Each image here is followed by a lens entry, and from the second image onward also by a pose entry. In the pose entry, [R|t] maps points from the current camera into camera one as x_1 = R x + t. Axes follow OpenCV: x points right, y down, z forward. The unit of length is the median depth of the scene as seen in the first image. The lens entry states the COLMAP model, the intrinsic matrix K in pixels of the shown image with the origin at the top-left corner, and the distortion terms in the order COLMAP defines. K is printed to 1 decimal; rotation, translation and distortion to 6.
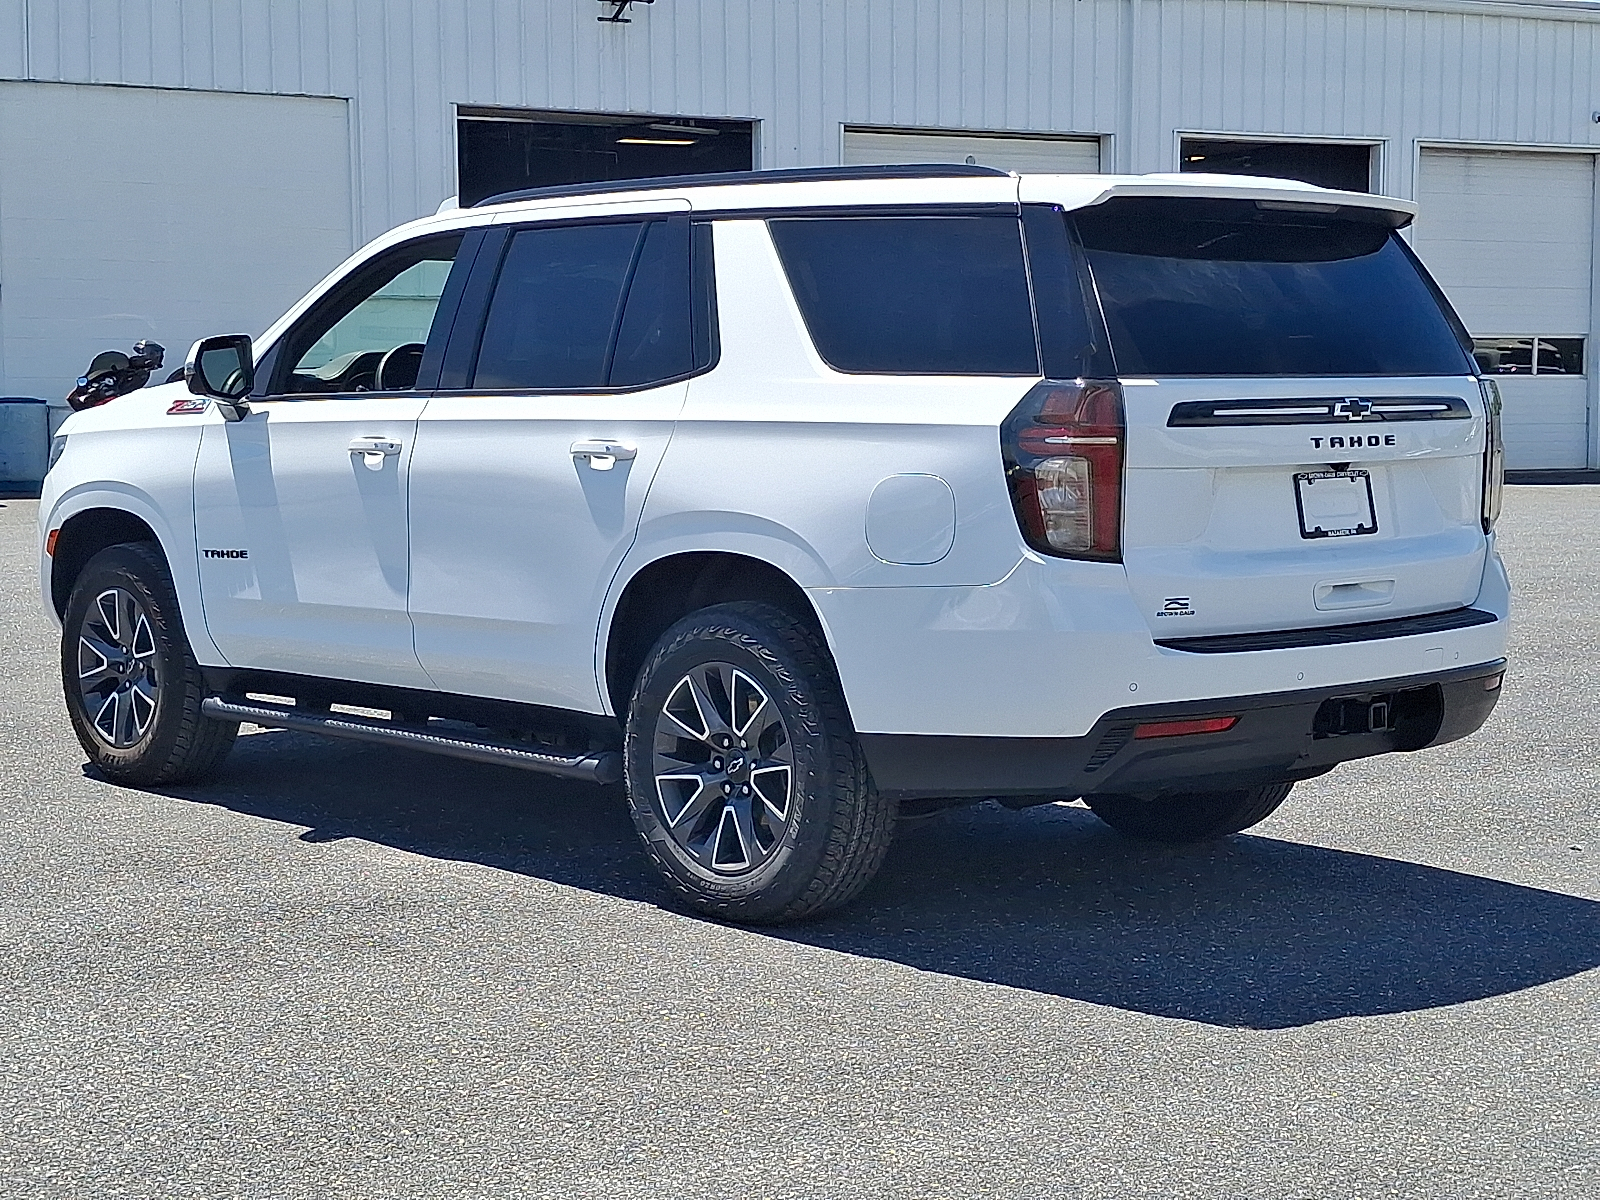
lens RADIAL K [[2739.0, 0, 800.0], [0, 2739.0, 600.0], [0, 0, 1]] dist [0.089124, 0.037663]
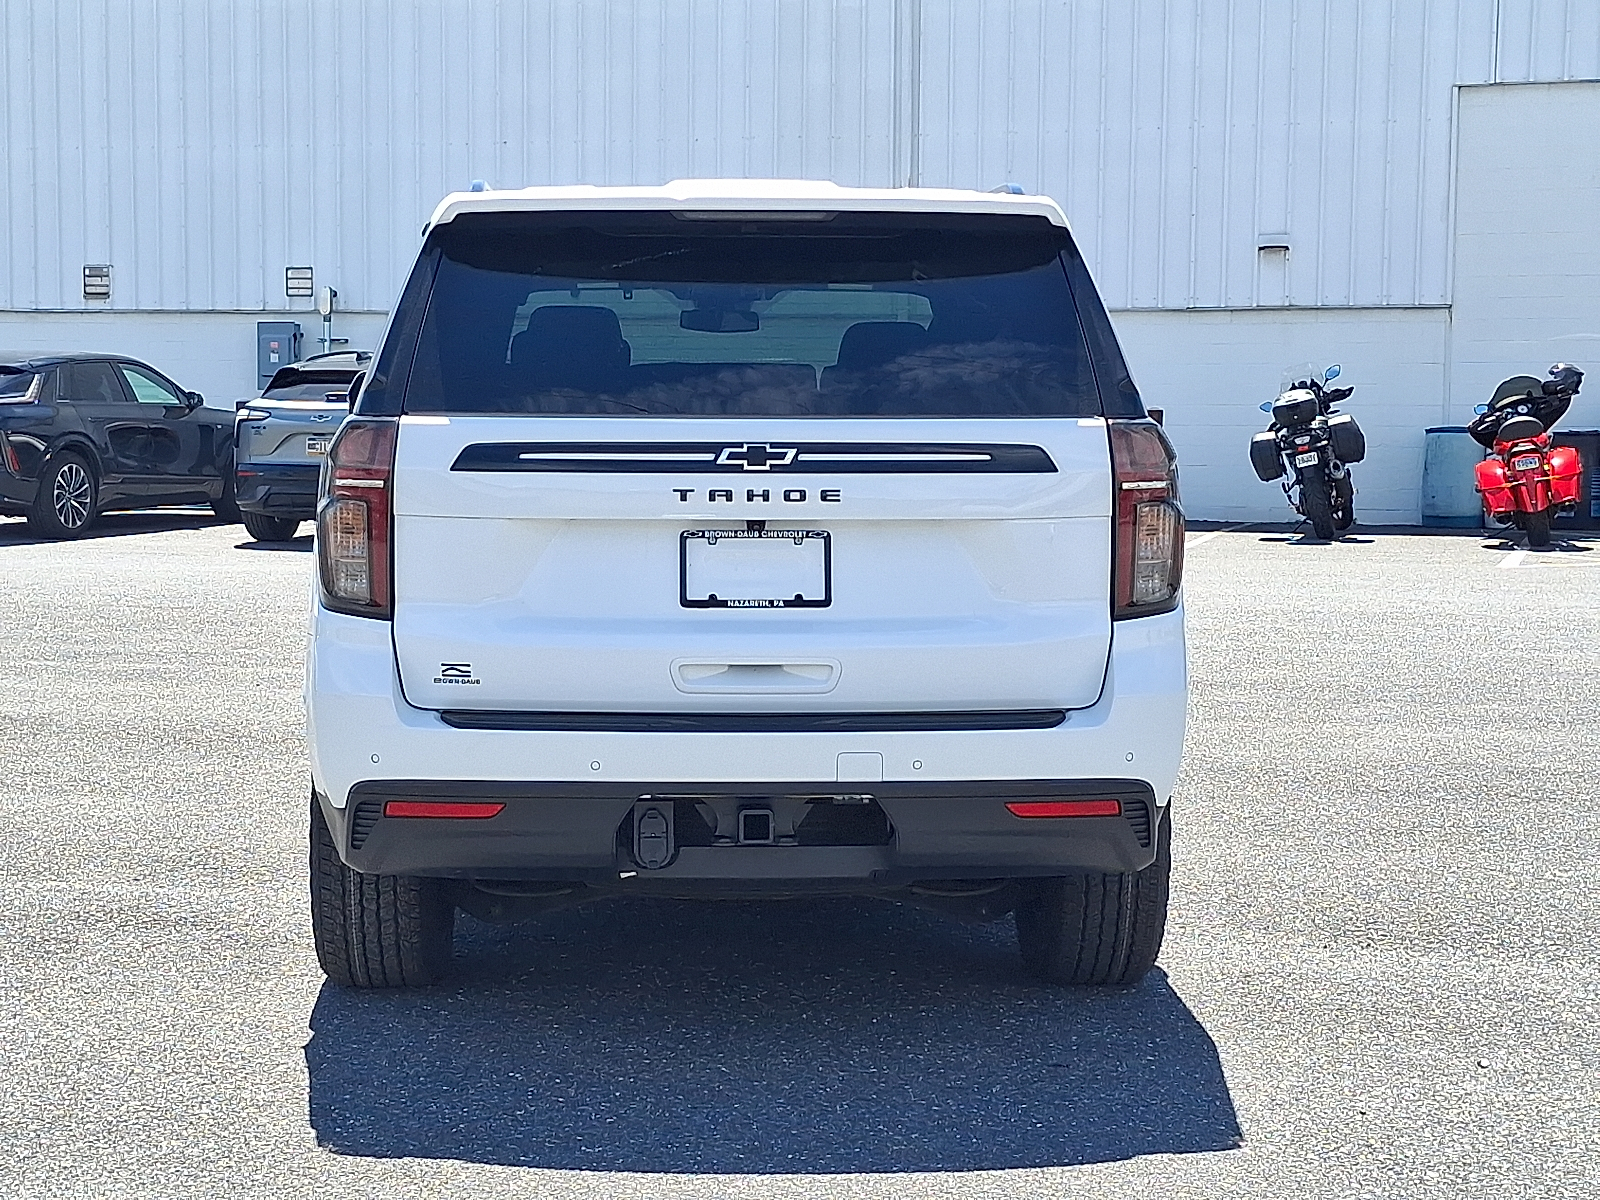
lens RADIAL K [[2739.0, 0, 800.0], [0, 2739.0, 600.0], [0, 0, 1]] dist [0.089124, 0.037663]
pose [[0.757446, 0.056540, -0.650445, 0.766117], [-0.061604, 0.997988, 0.015012, -0.039805], [0.649985, 0.028699, 0.759405, 0.382475]]
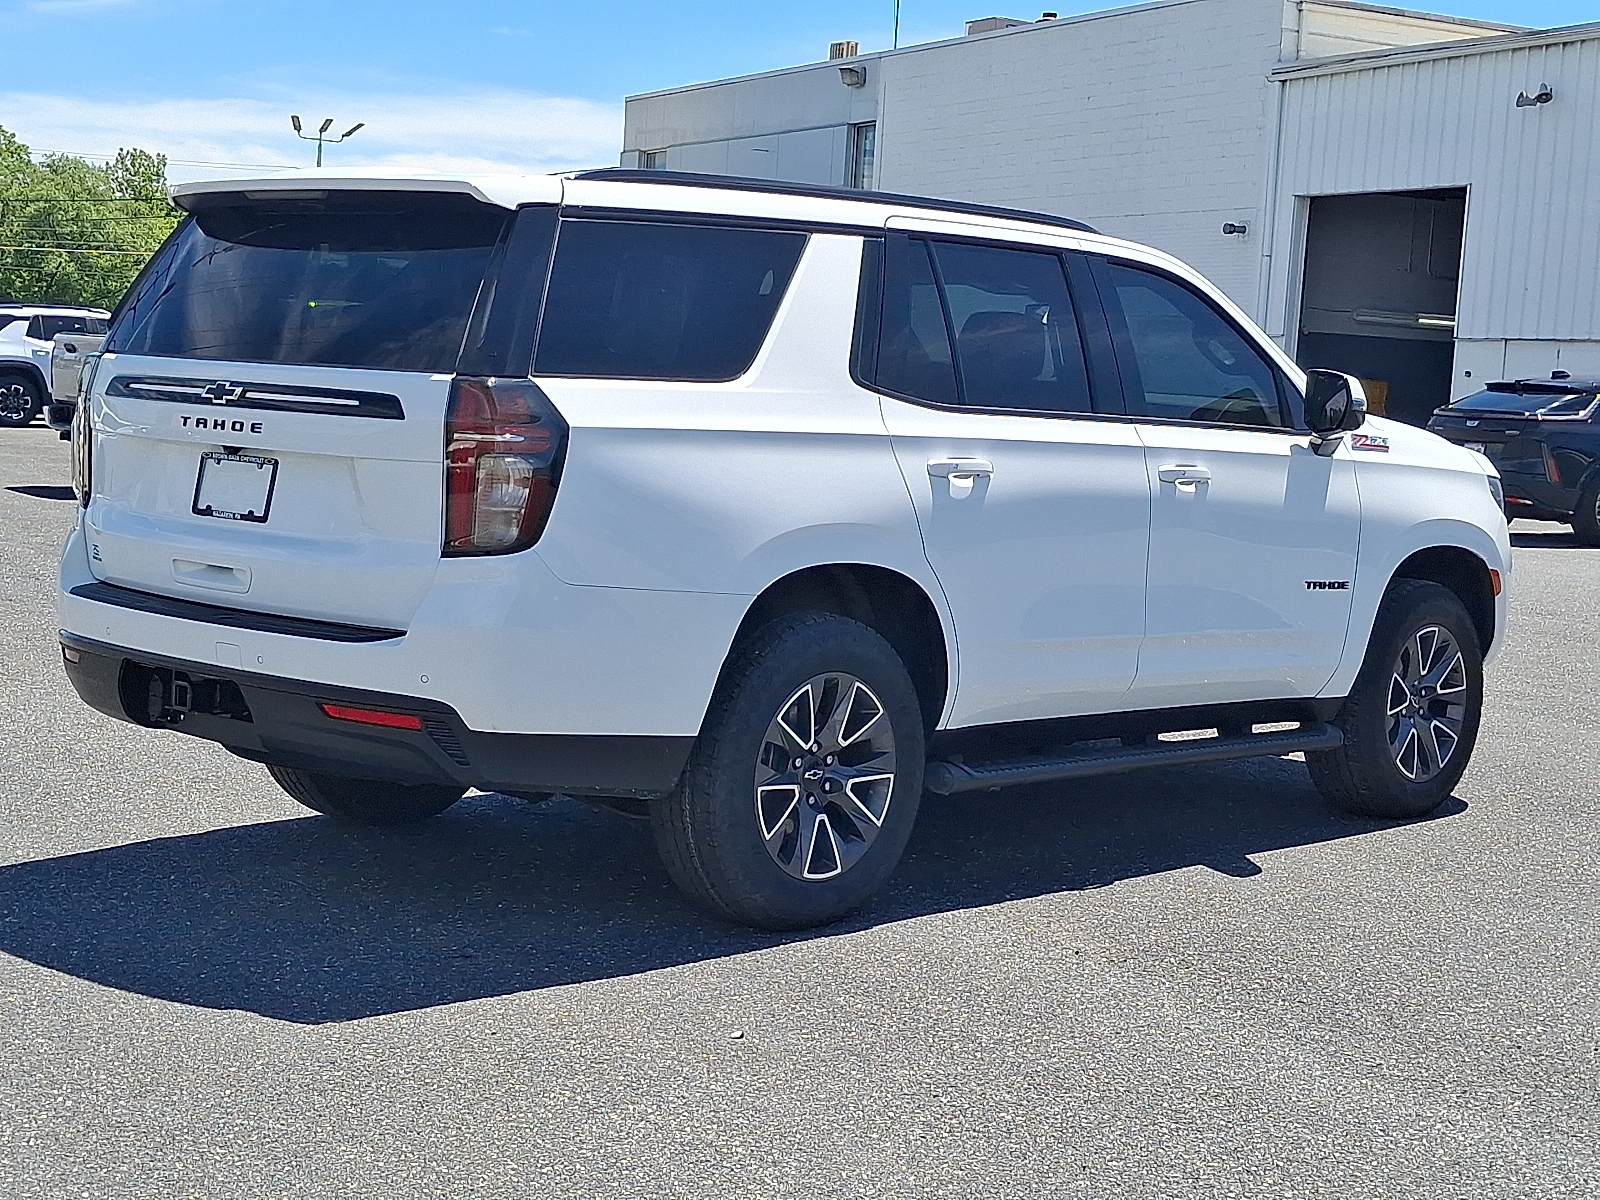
lens RADIAL K [[2739.0, 0, 800.0], [0, 2739.0, 600.0], [0, 0, 1]] dist [0.089124, 0.037663]
pose [[0.057538, 0.080111, -0.995124, 1.243212], [-0.143212, 0.987129, 0.071187, -0.097894], [0.988018, 0.138417, 0.068270, 1.167623]]
